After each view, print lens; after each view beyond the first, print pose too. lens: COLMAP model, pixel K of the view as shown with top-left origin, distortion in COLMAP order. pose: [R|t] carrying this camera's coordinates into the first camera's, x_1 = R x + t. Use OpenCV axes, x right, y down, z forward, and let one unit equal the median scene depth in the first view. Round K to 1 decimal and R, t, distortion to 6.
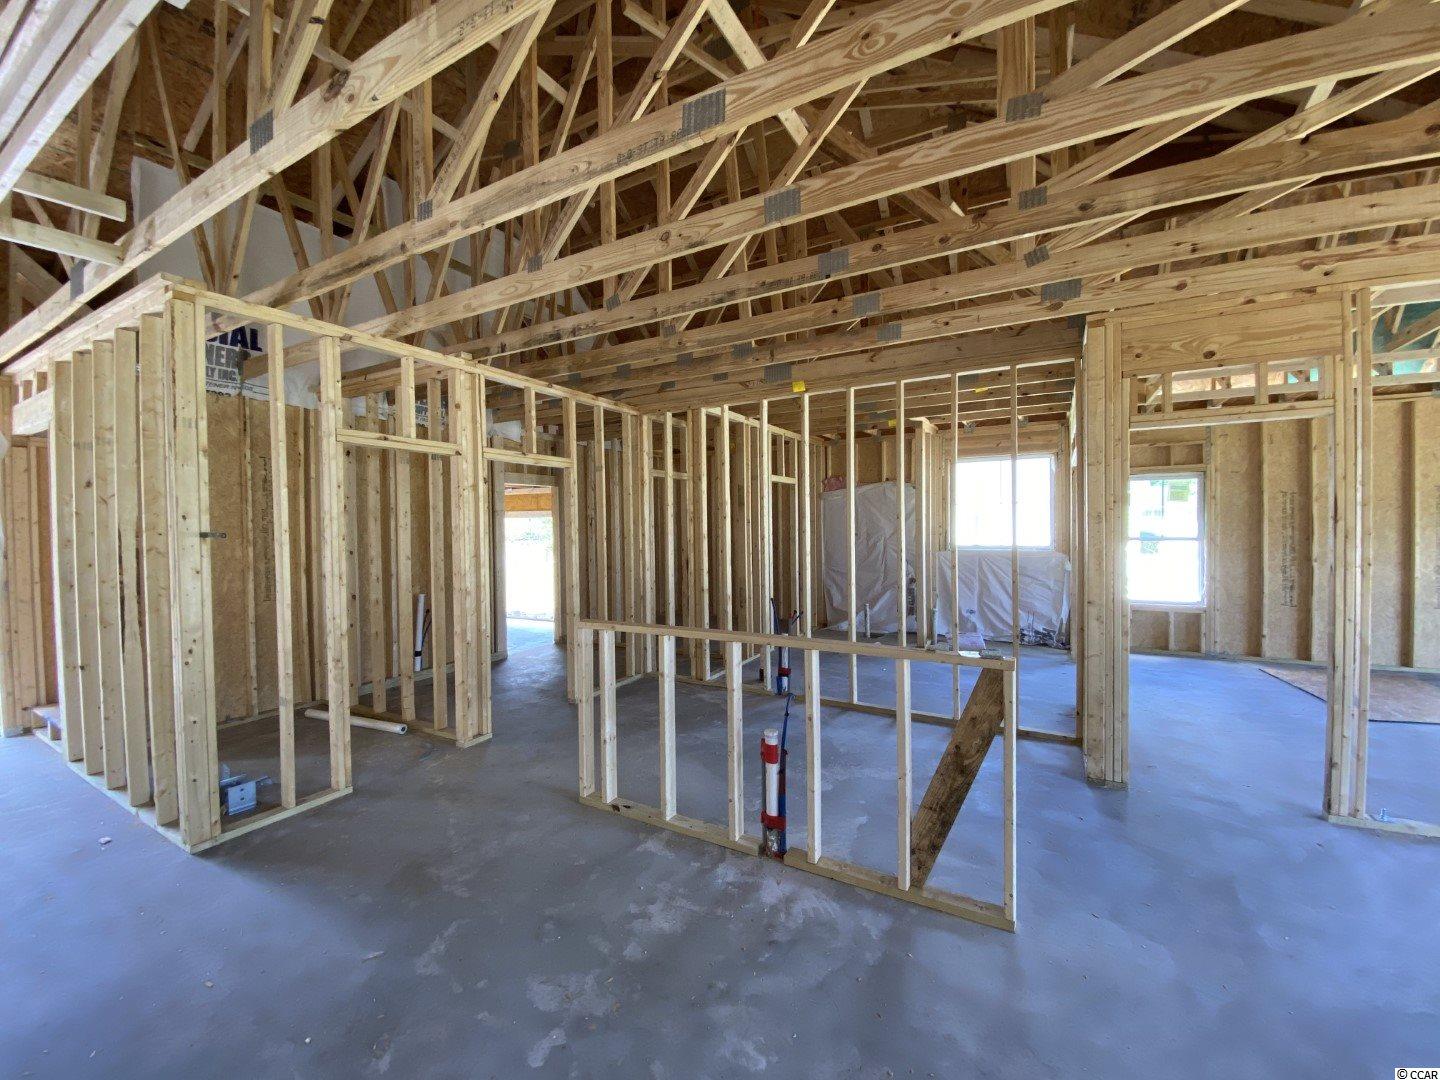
lens RADIAL K [[580.4, 0, 720.1], [0, 580.4, 529.5], [0, 0, 1]] dist [0.024451, -0.027430]
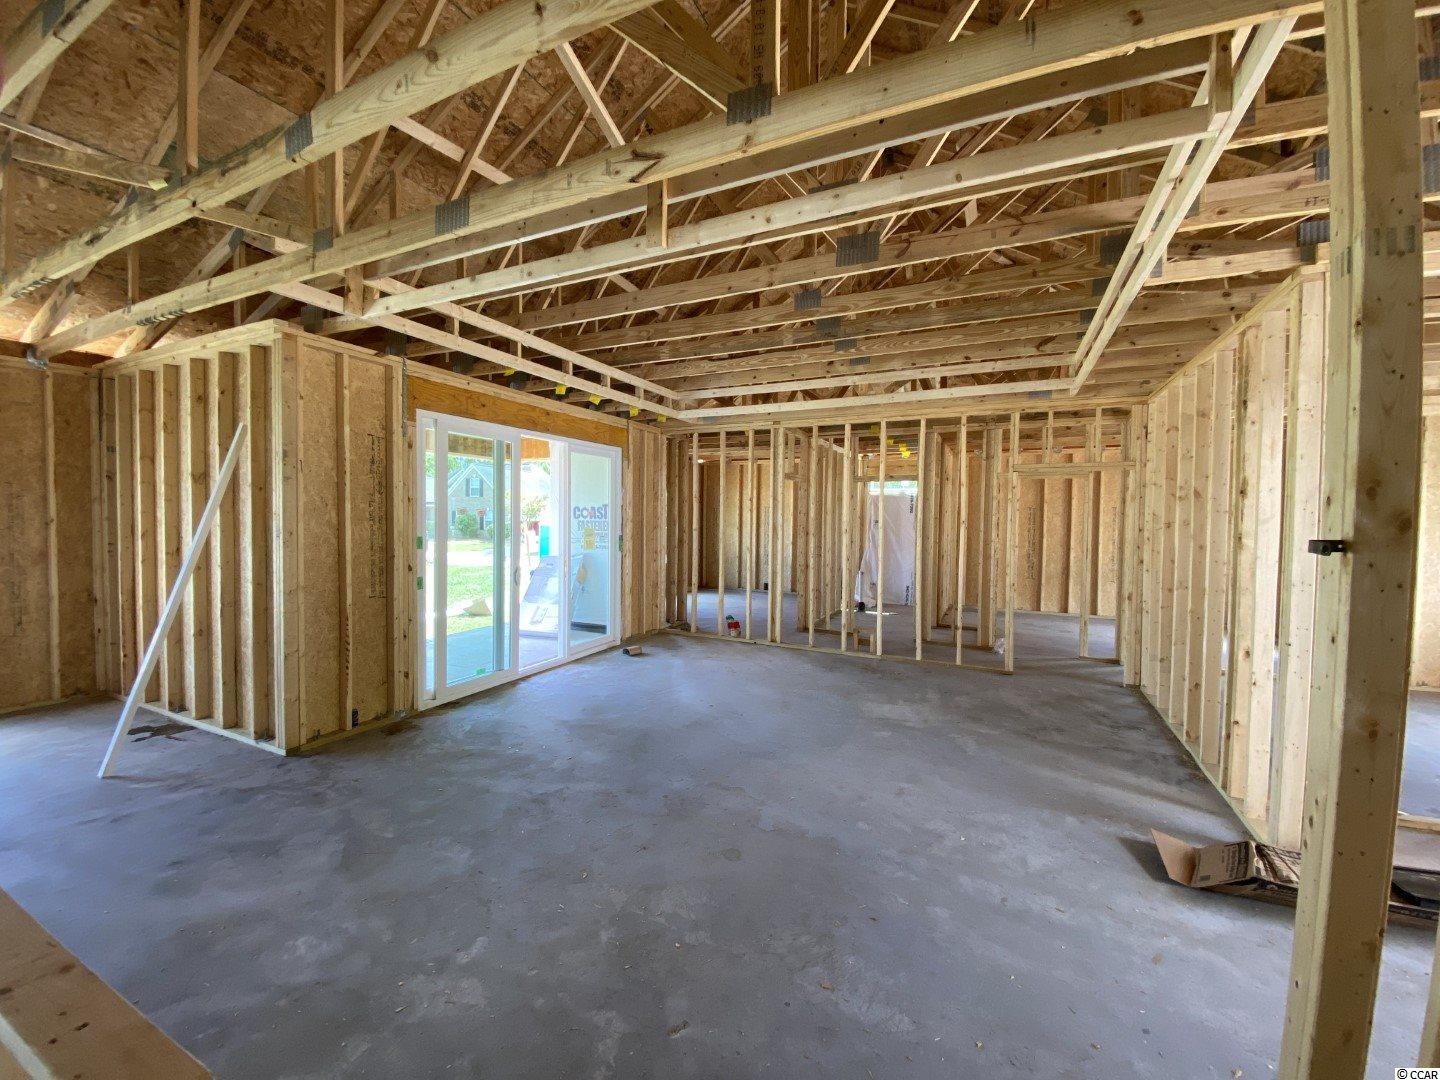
lens RADIAL K [[578.3, 0, 722.5], [0, 578.3, 533.8], [0, 0, 1]] dist [0.021543, -0.019416]
pose [[-0.997407, 0.003311, -0.071885, -0.201230], [-0.000034, 0.998920, 0.046471, -0.007930], [0.071961, 0.046353, -0.996330, 0.605447]]
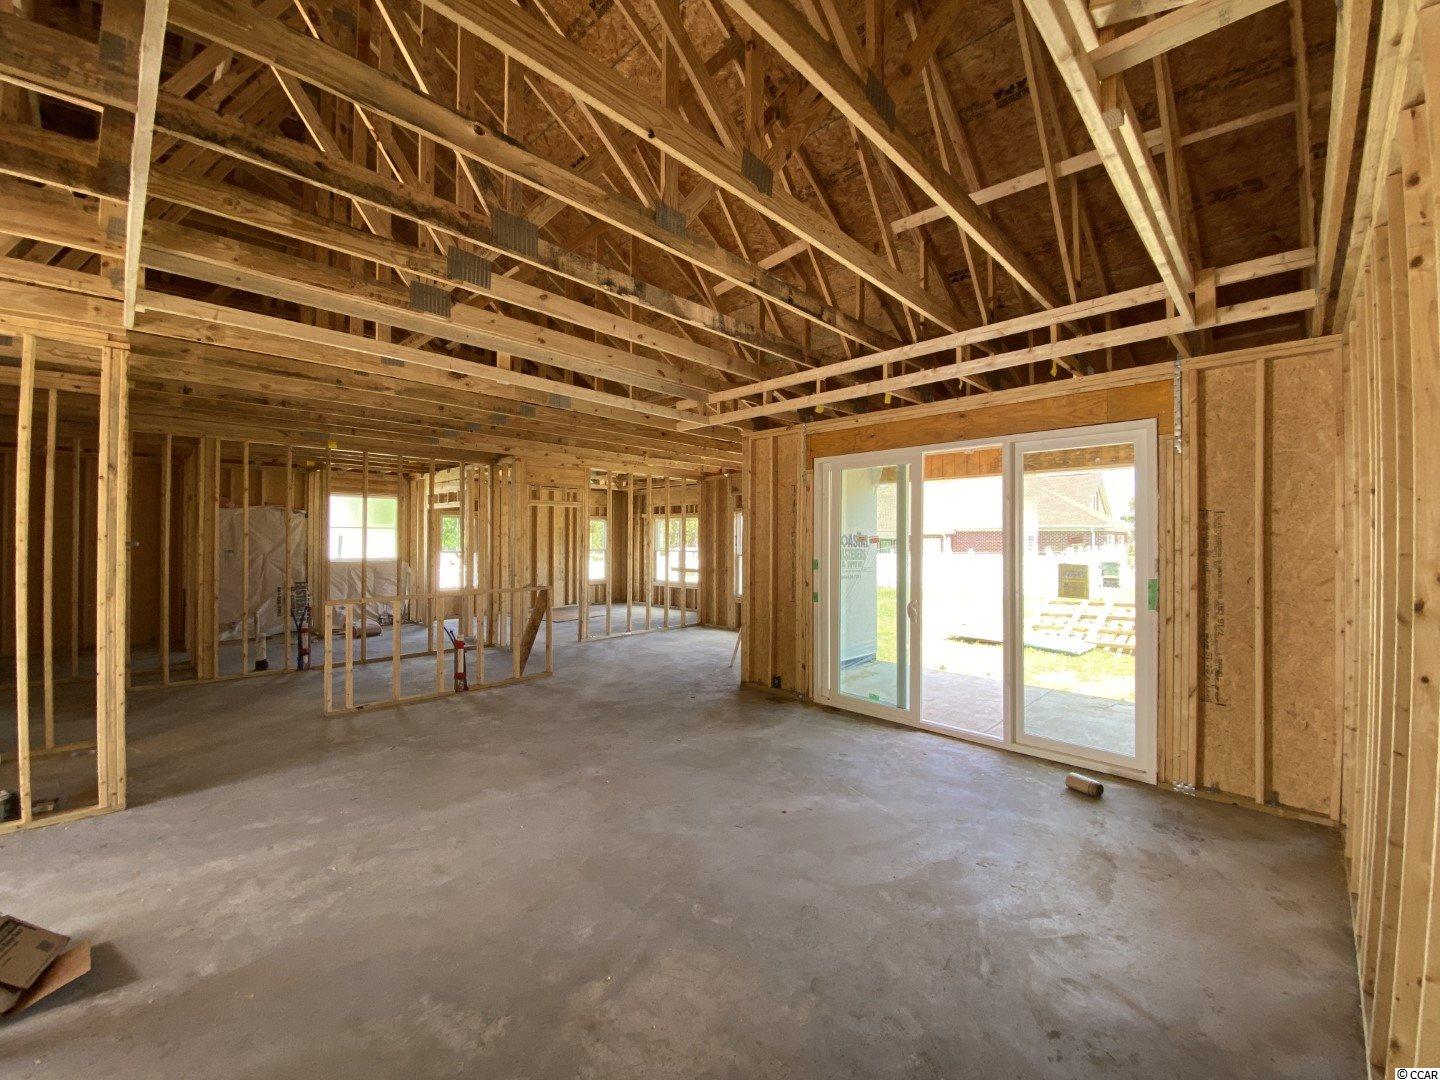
lens RADIAL K [[589.5, 0, 734.3], [0, 589.5, 535.1], [0, 0, 1]] dist [0.000575, -0.009785]
pose [[0.239554, 0.019849, 0.970680, -0.788932], [0.005614, 0.999746, -0.021829, 0.009602], [-0.970867, 0.010679, 0.239381, -0.233867]]
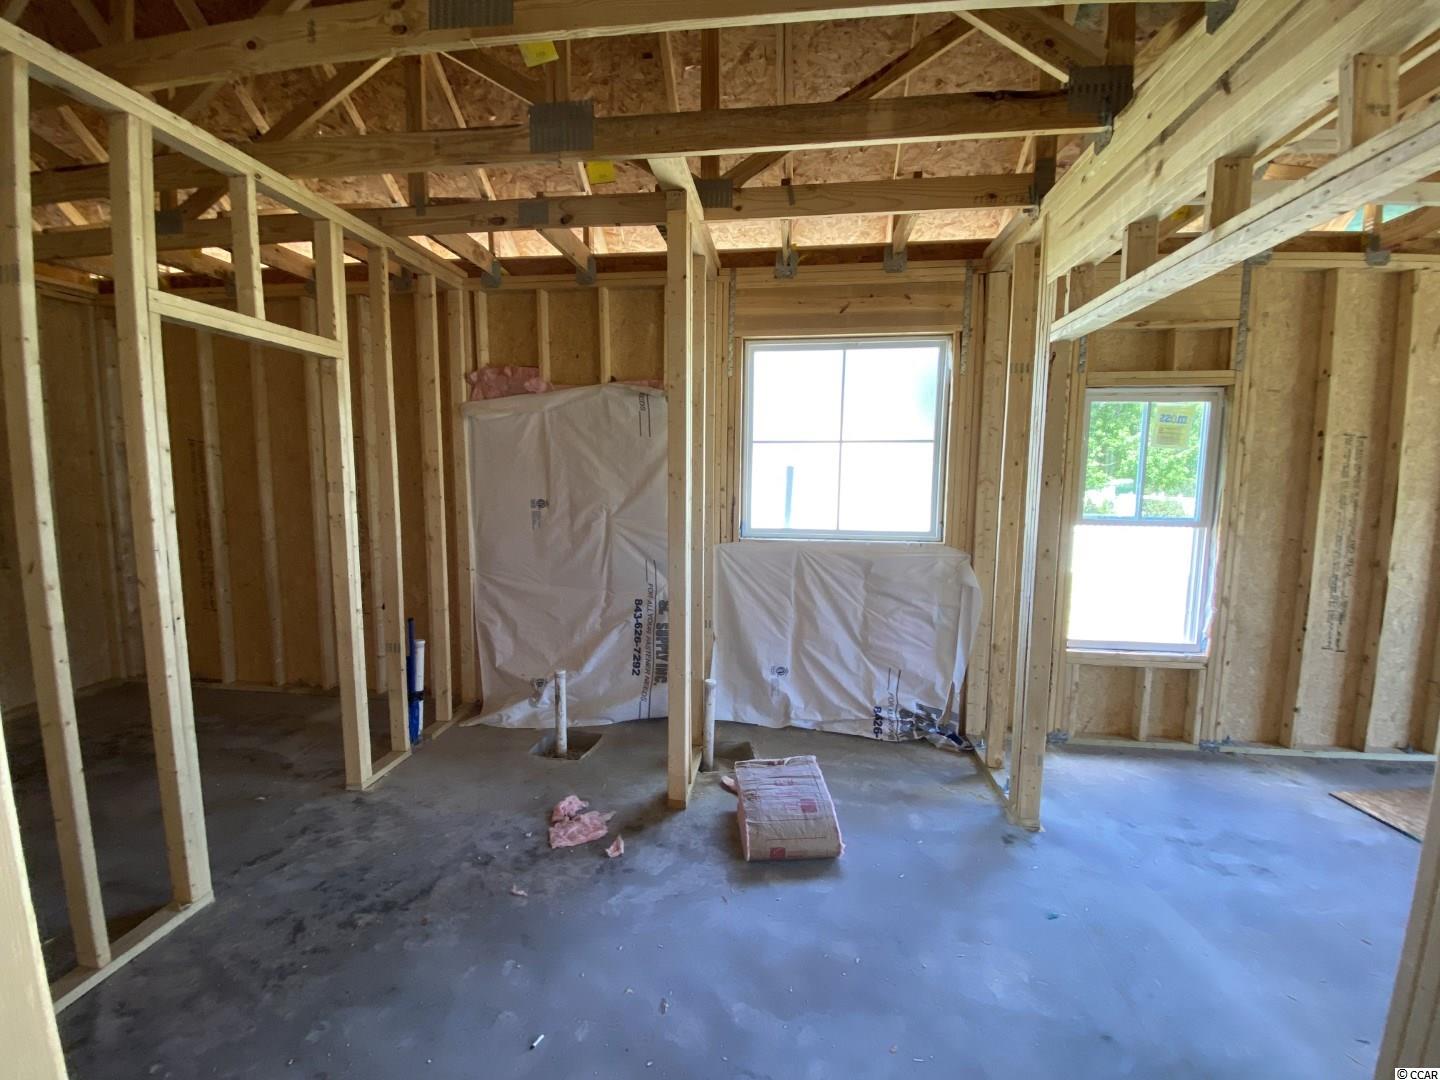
lens RADIAL K [[578.3, 0, 722.5], [0, 578.3, 533.8], [0, 0, 1]] dist [0.021543, -0.019416]
pose [[0.930263, -0.016542, 0.366520, 0.255090], [-0.015397, 0.996343, 0.084046, -0.010793], [-0.366570, -0.083829, 0.926606, 0.695874]]
